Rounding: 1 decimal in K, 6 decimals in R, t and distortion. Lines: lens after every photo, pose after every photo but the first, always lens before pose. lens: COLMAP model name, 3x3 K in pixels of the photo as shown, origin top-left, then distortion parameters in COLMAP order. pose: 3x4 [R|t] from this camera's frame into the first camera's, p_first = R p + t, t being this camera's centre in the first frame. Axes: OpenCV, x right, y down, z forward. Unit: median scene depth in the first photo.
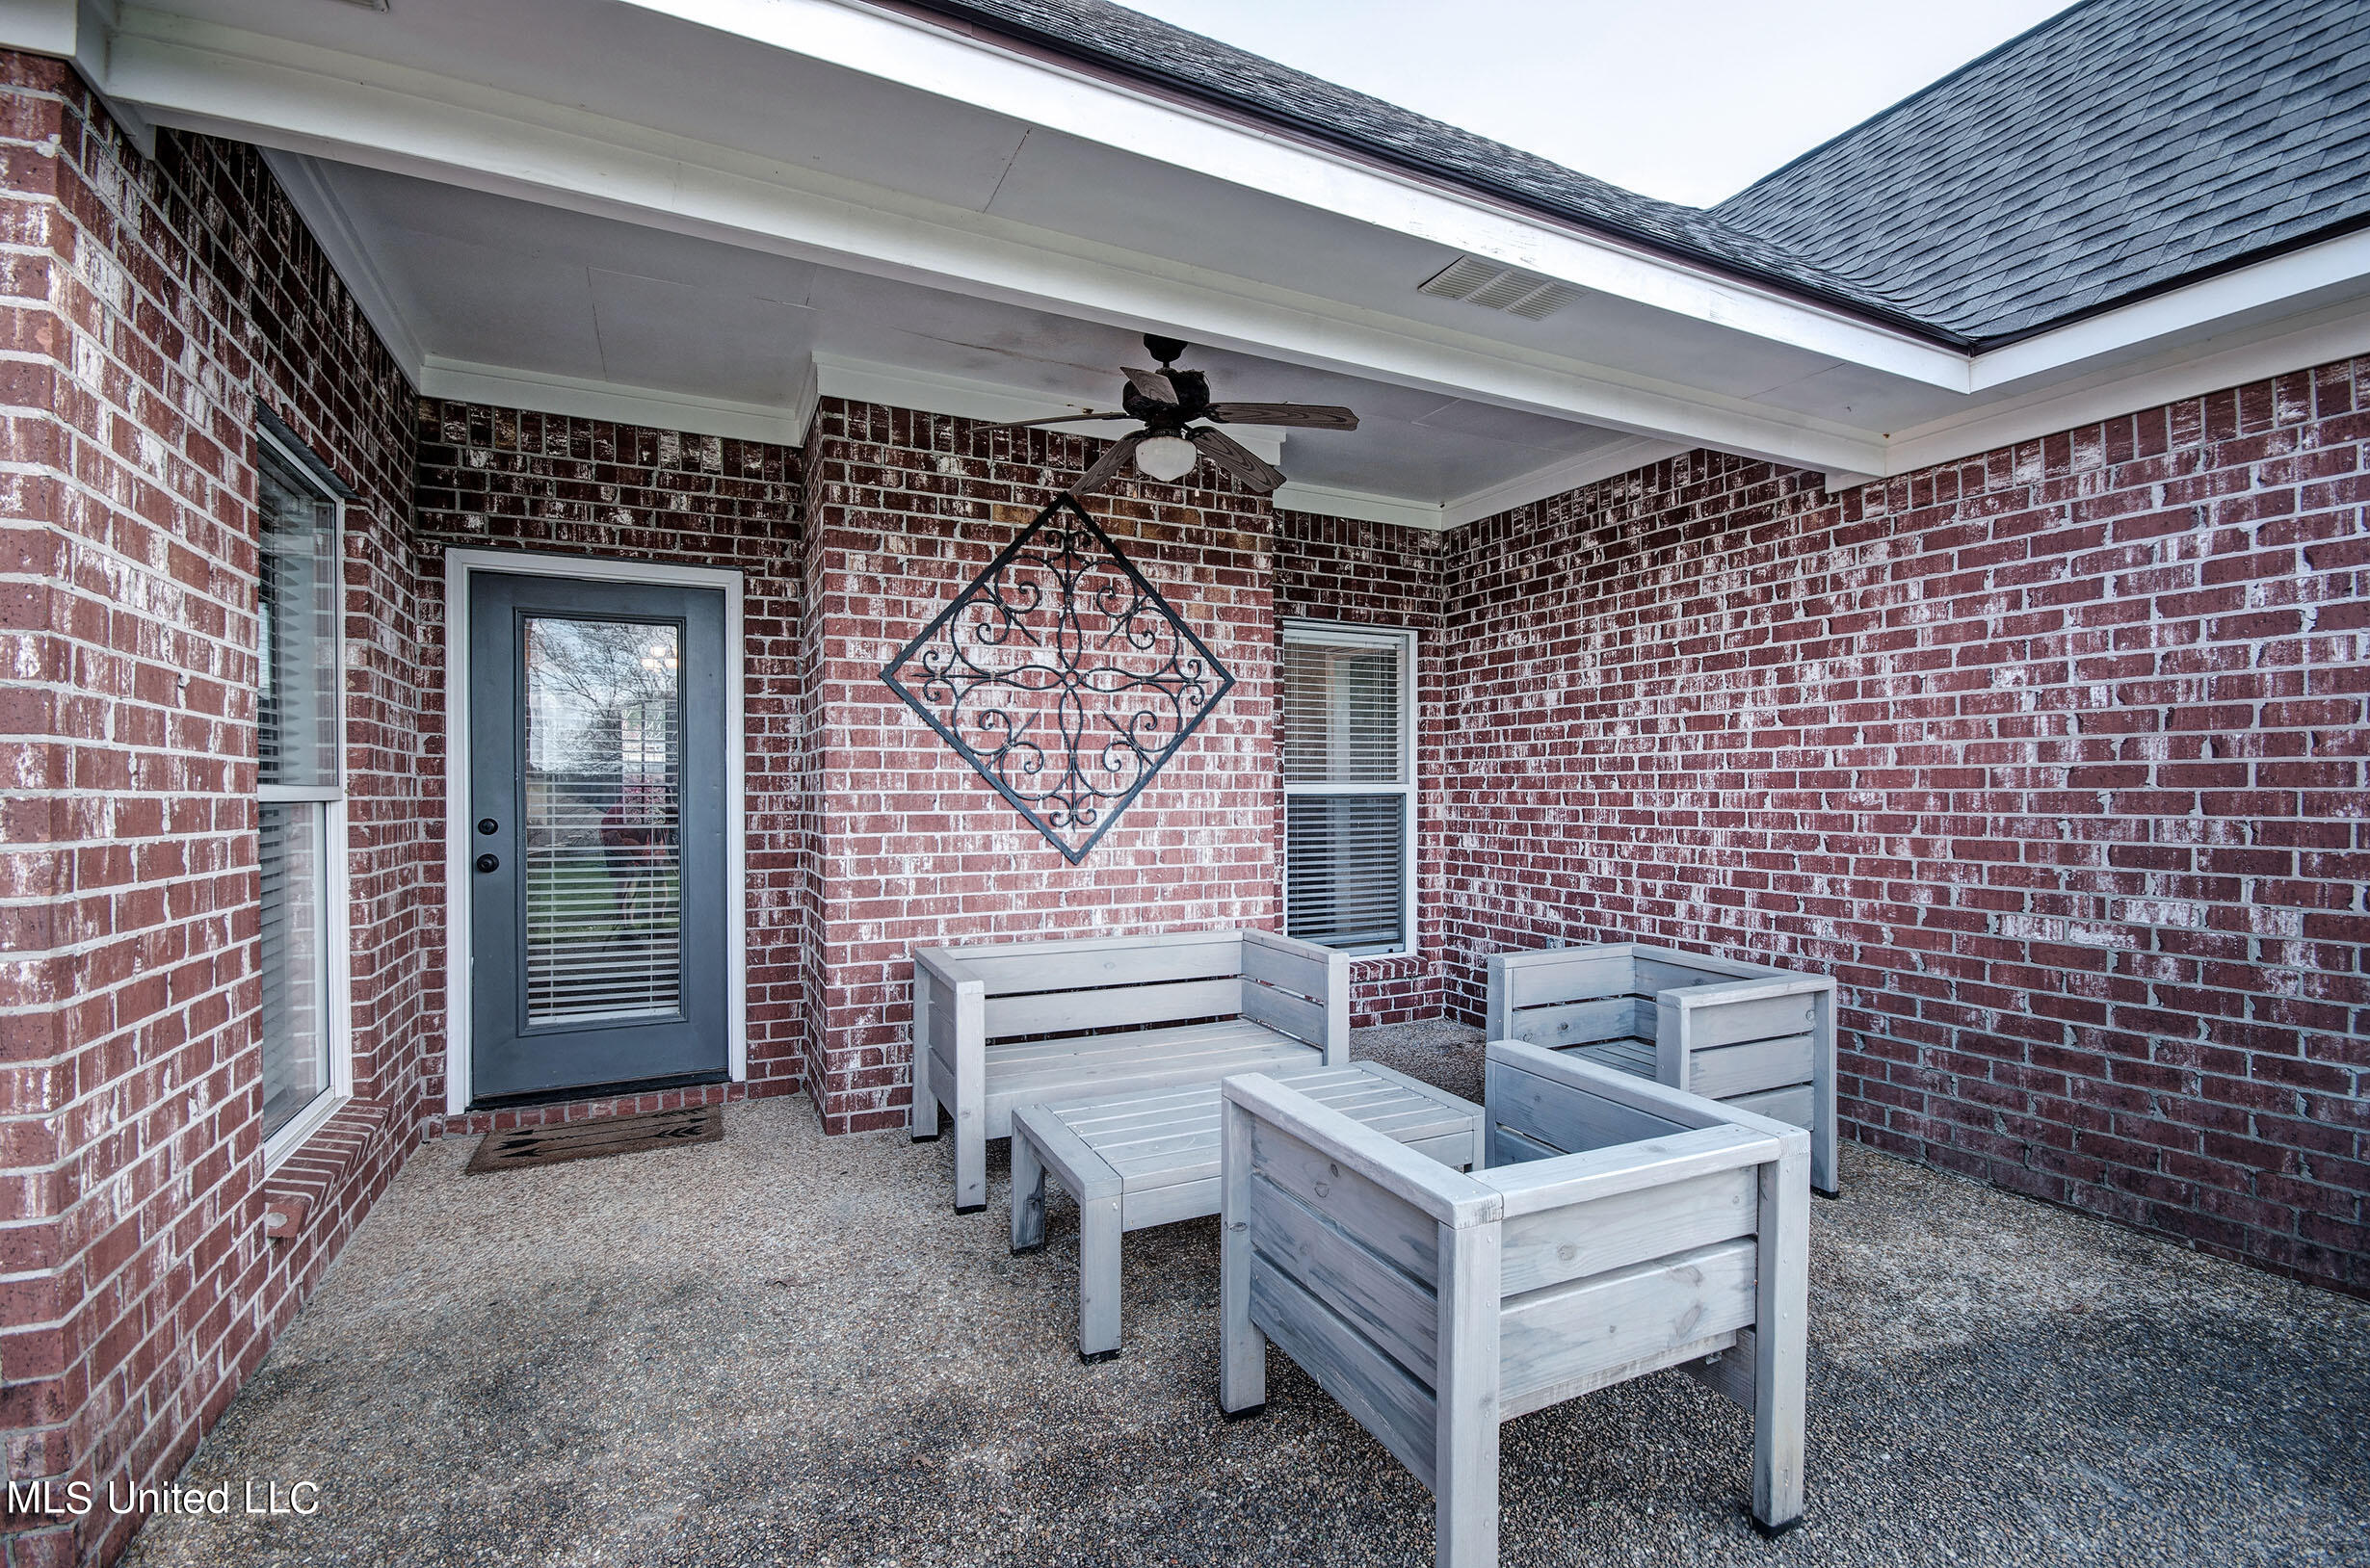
lens RADIAL K [[1045.5, 0, 1185.0], [0, 1045.5, 784.0], [0, 0, 1]] dist [-0.002329, -0.000111]
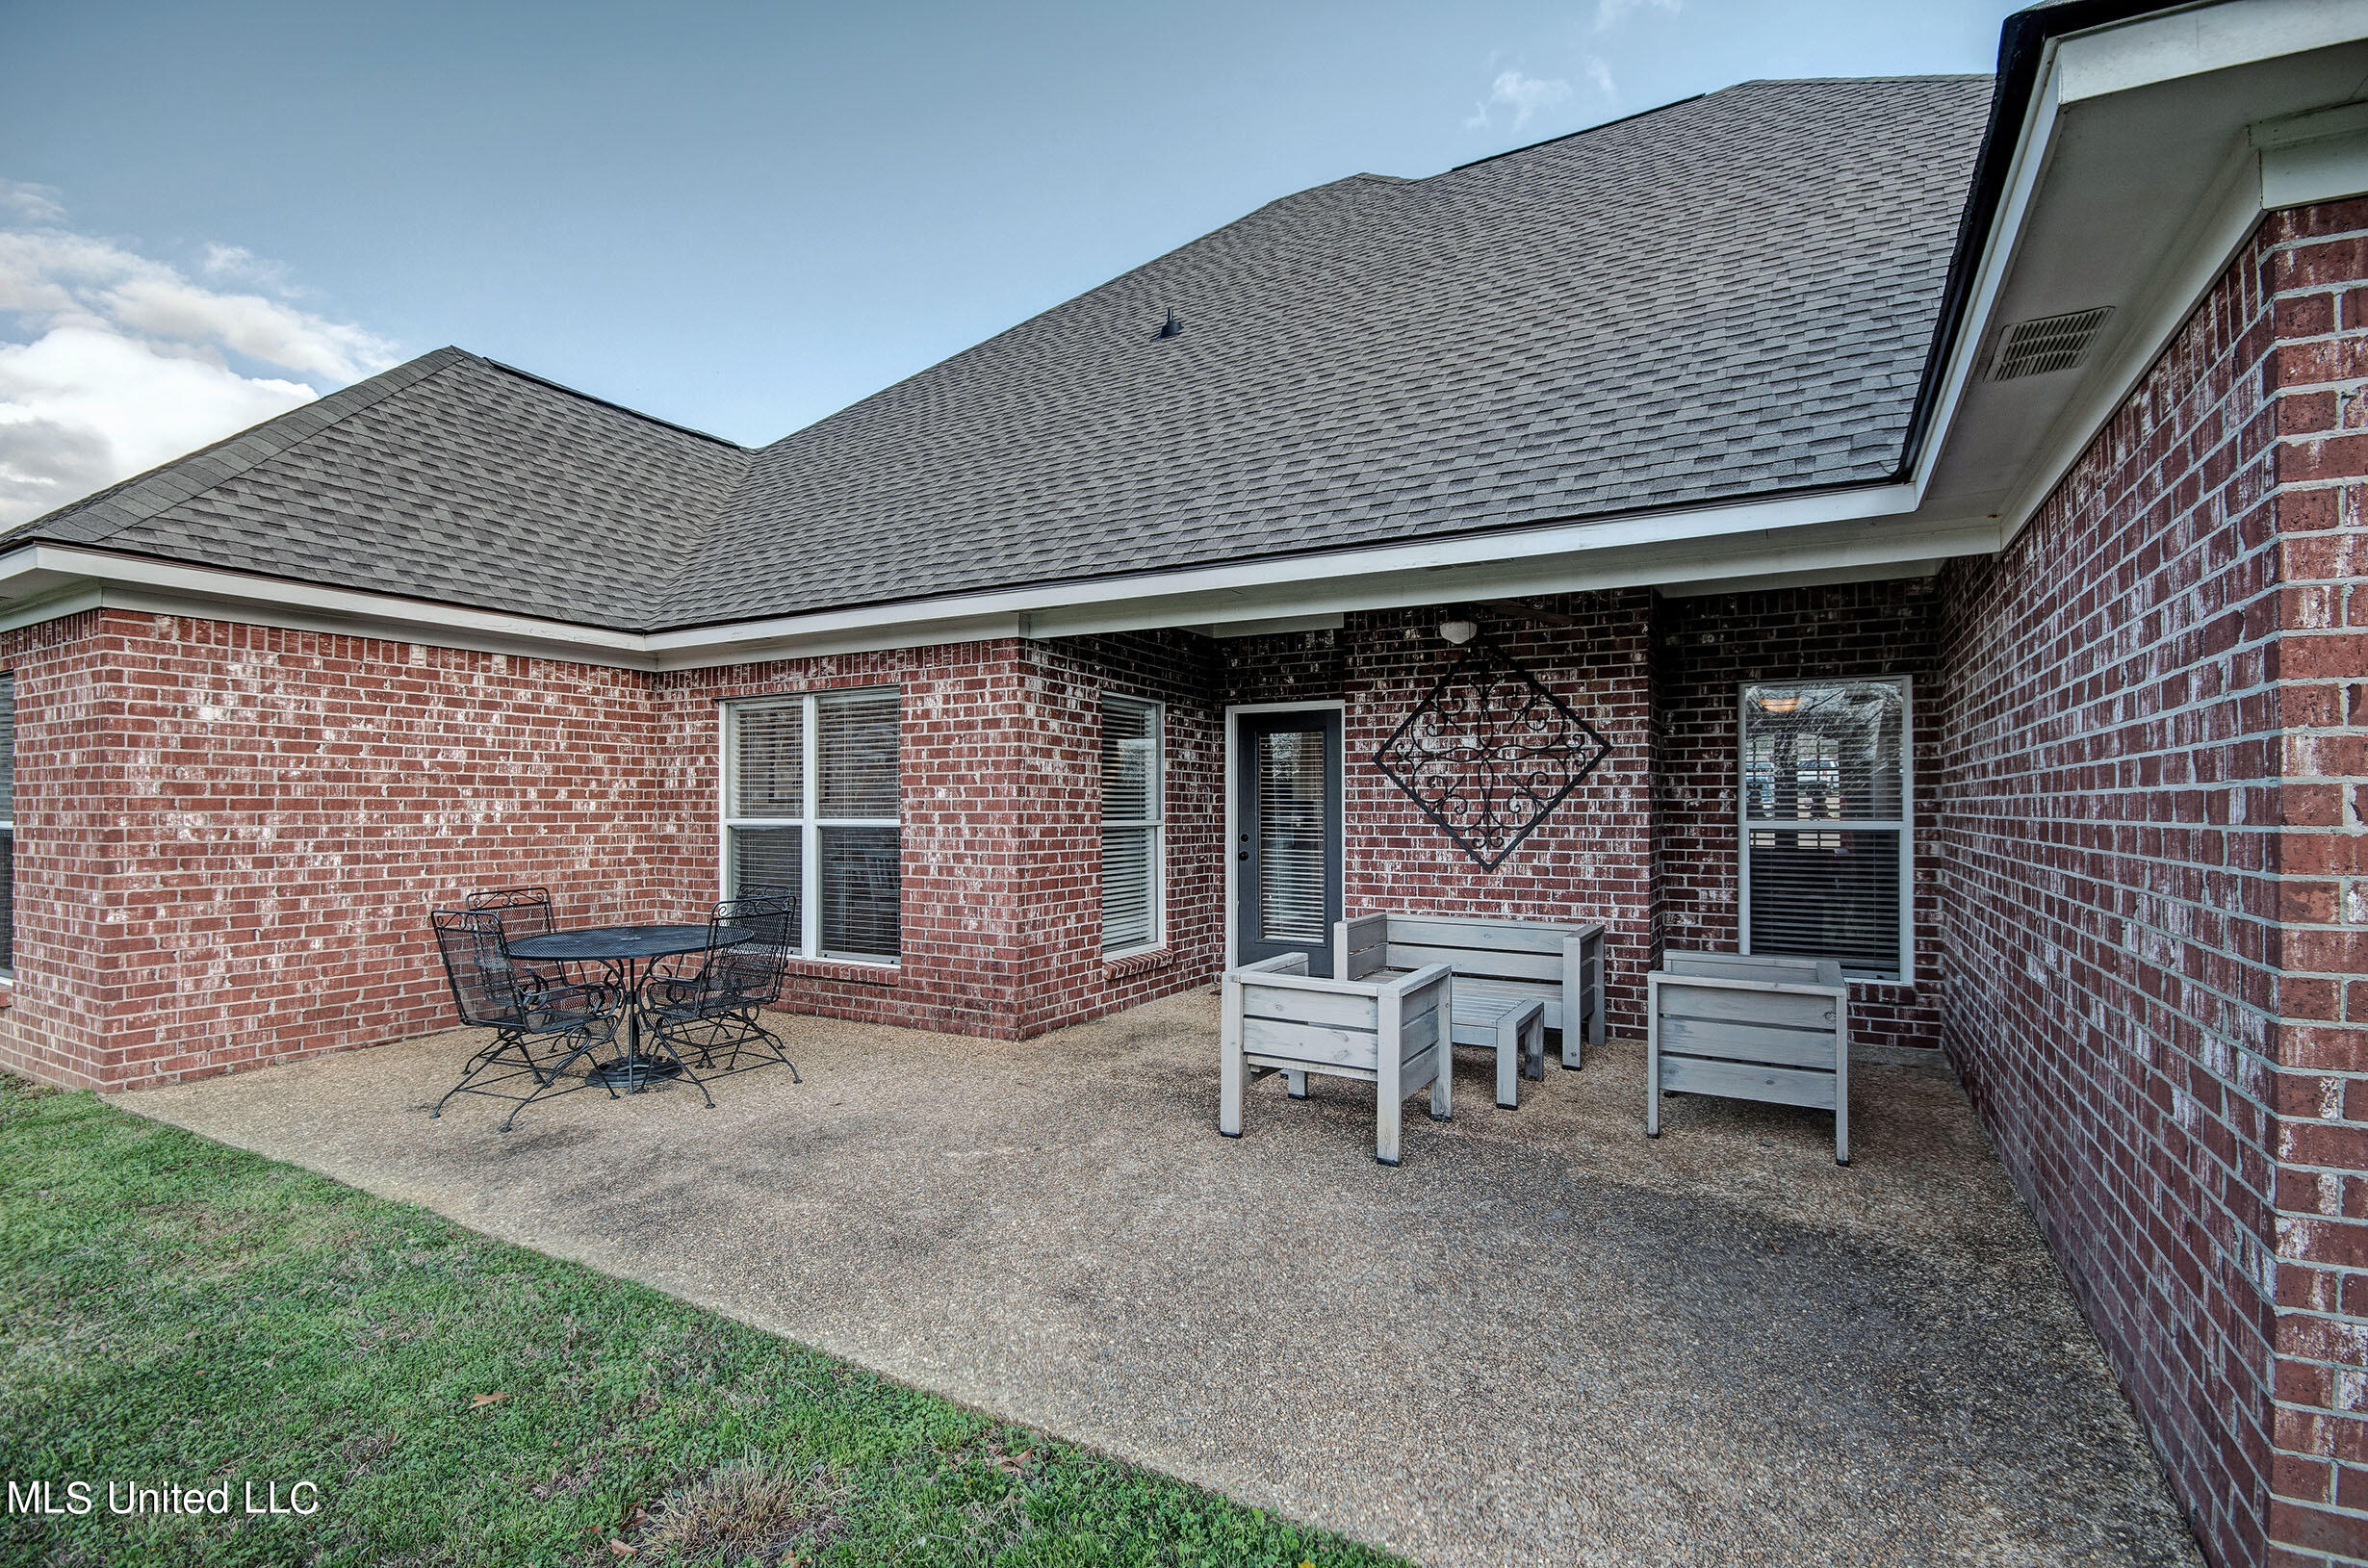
lens RADIAL K [[1112.5, 0, 1184.0], [0, 1112.5, 784.0], [0, 0, 1]] dist [-0.000042, -0.000053]
pose [[0.565175, -0.012512, -0.824876, 1.038192], [0.002625, 0.999907, -0.013368, -0.034877], [0.824967, 0.005391, 0.565156, -0.326146]]
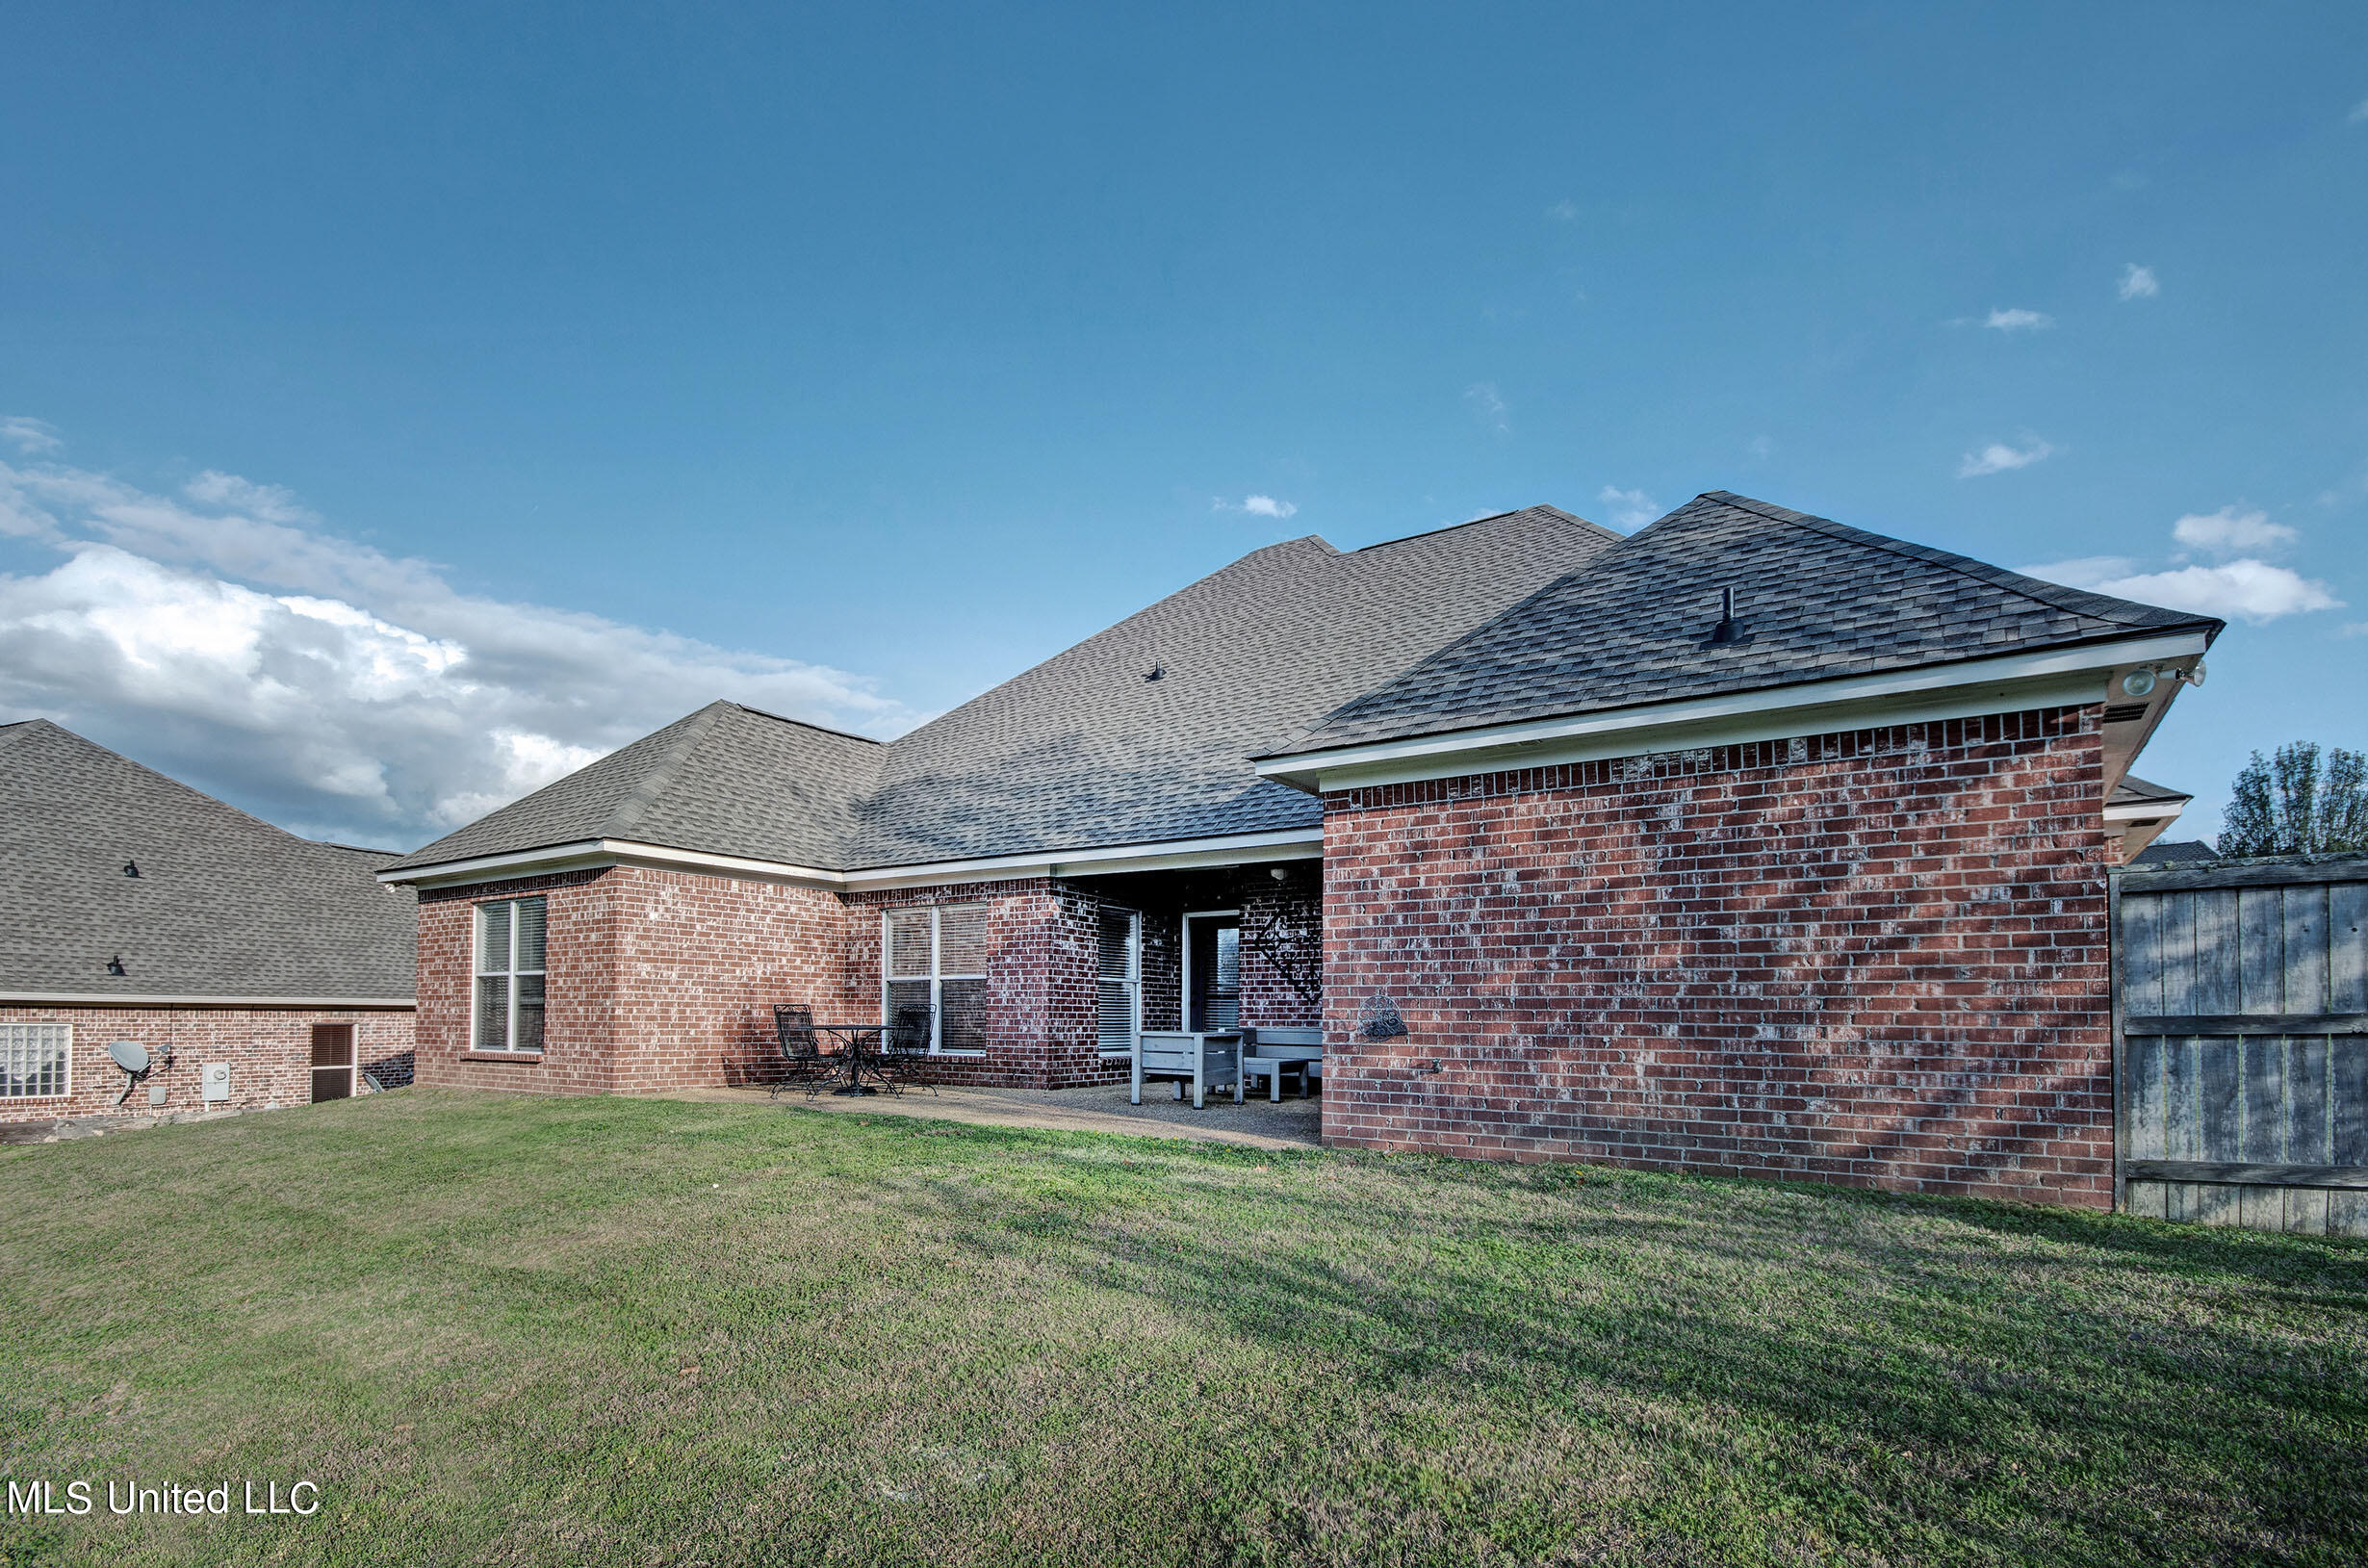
lens RADIAL K [[1050.8, 0, 1250.5], [0, 1050.8, 957.8], [0, 0, 1]] dist [-0.001396, -0.000069]
pose [[0.569100, -0.035408, -0.821505, 2.188772], [0.002842, 0.999151, -0.041097, 0.068489], [0.822263, 0.021054, 0.568718, -0.773021]]
